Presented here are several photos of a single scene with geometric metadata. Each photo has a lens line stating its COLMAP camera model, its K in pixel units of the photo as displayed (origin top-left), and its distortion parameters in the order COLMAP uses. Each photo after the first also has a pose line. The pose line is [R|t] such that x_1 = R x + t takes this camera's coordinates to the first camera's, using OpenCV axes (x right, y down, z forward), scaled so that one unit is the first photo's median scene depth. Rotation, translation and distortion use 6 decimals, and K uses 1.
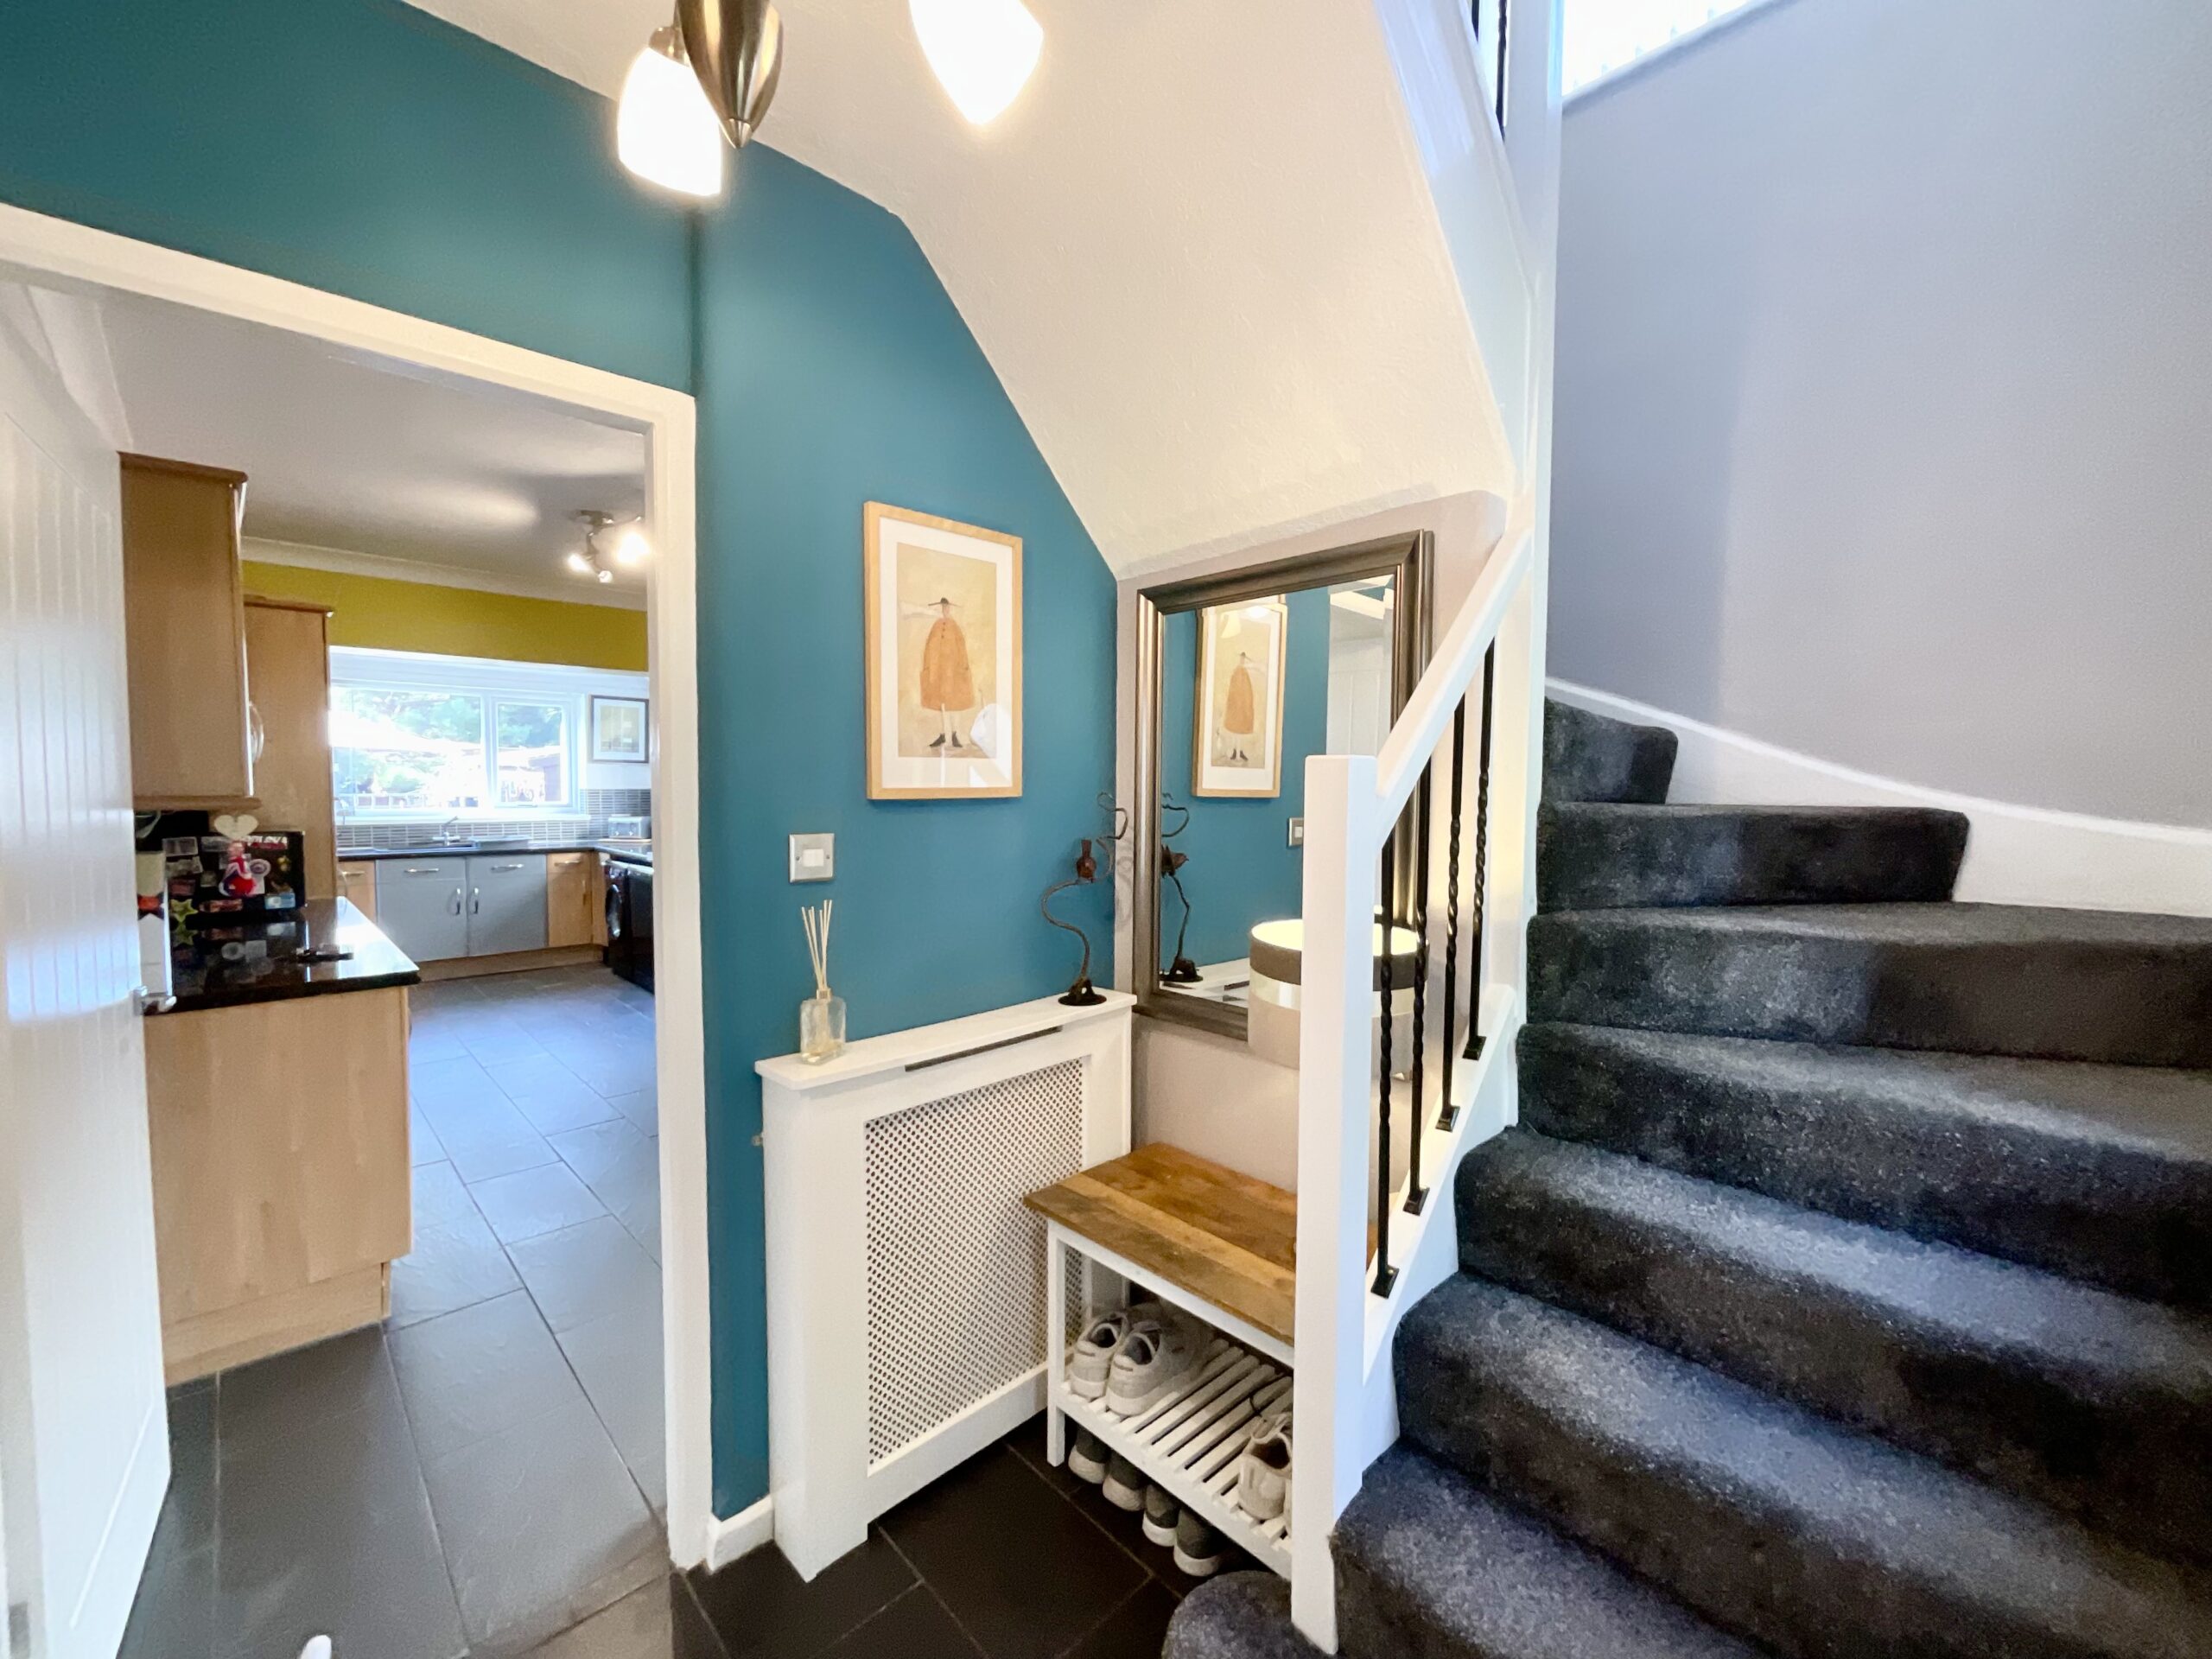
lens RADIAL K [[900.4, 0, 1106.0], [0, 900.4, 829.5], [0, 0, 1]] dist [-0.006023, -0.000093]
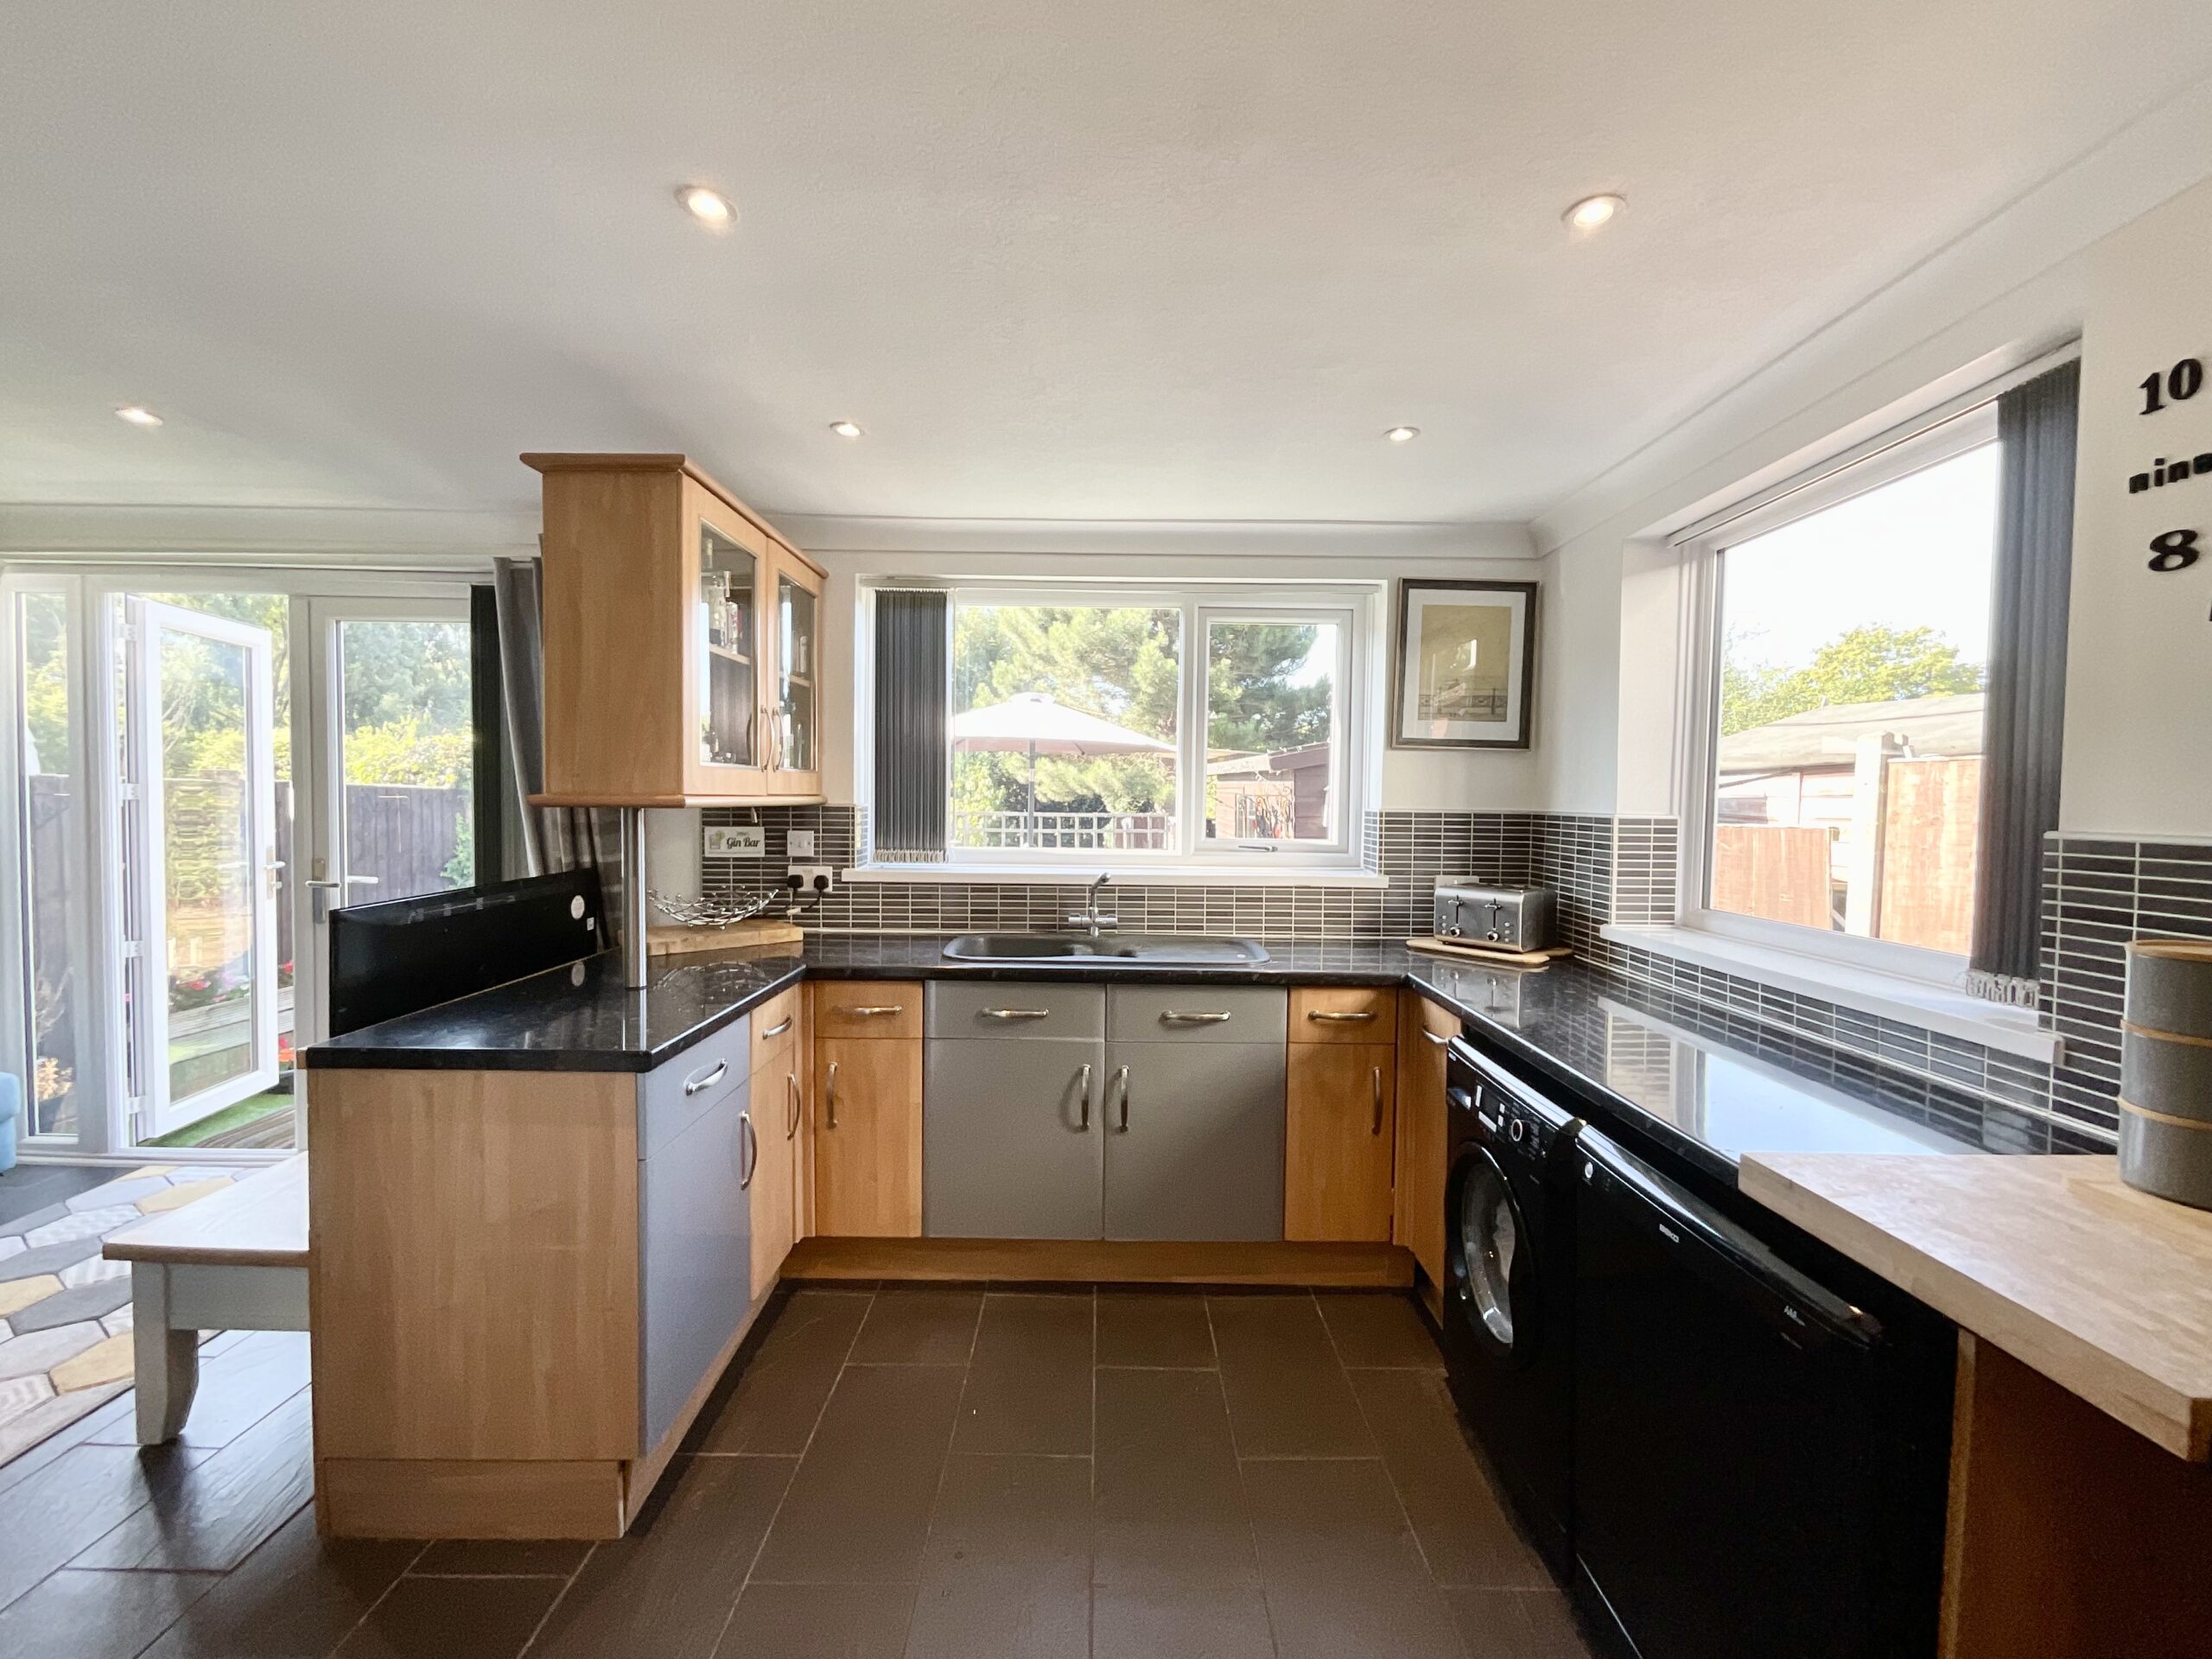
lens RADIAL K [[895.3, 0, 1107.6], [0, 895.3, 829.4], [0, 0, 1]] dist [-0.002498, 0.000594]
pose [[0.719339, 0.026228, -0.694164, -0.445555], [-0.042720, 0.999066, -0.006521, -0.033252], [0.693344, 0.034346, 0.719788, 0.717615]]
